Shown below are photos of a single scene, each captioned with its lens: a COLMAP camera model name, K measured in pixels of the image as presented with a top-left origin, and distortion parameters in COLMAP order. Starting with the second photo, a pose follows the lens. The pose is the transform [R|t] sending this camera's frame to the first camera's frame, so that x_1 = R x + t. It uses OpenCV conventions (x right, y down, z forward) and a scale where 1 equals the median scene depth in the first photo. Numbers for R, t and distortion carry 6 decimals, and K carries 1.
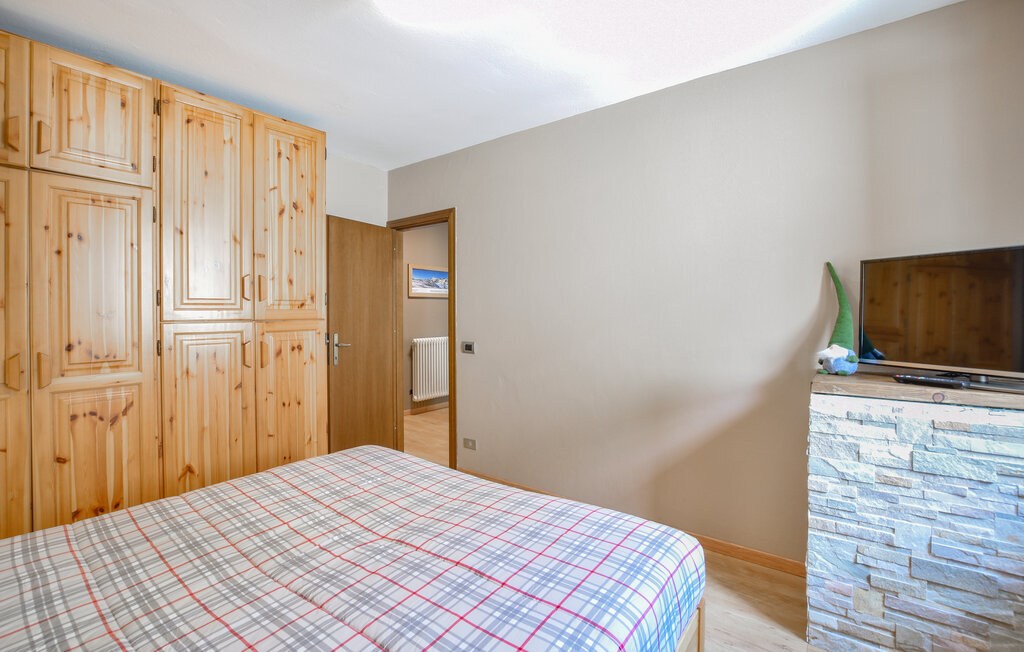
lens RADIAL K [[456.6, 0, 513.1], [0, 456.6, 306.3], [0, 0, 1]] dist [-0.031888, 0.003753]
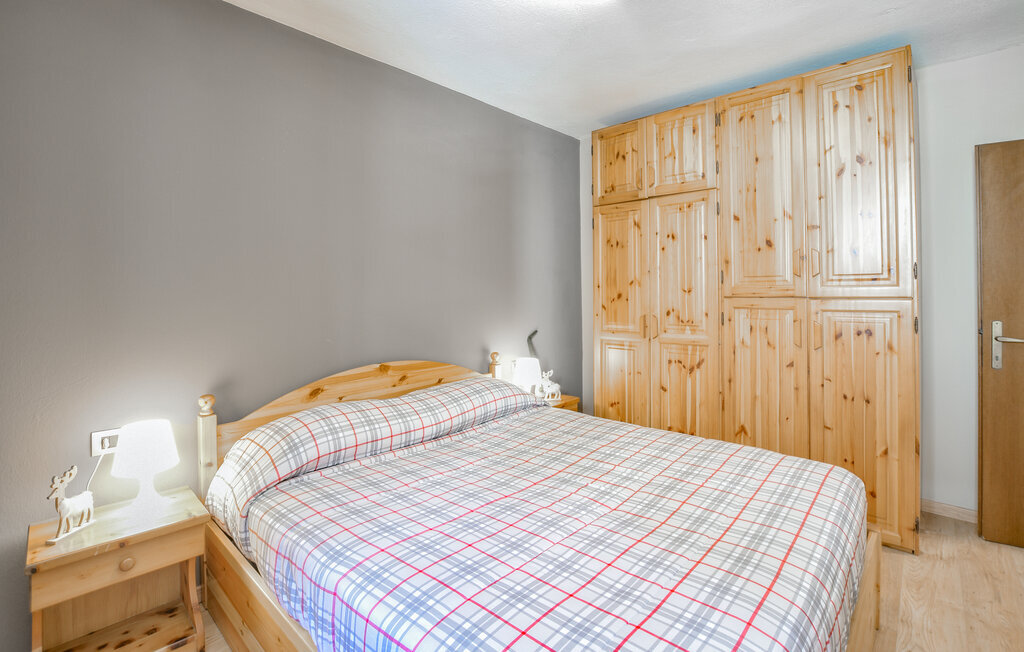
lens RADIAL K [[457.8, 0, 511.3], [0, 457.8, 281.4], [0, 0, 1]] dist [-0.001539, -0.000178]
pose [[-0.069912, -0.012900, -0.997470, 0.430643], [0.016492, 0.999765, -0.014086, 0.000550], [0.997417, -0.017435, -0.069683, 0.469329]]
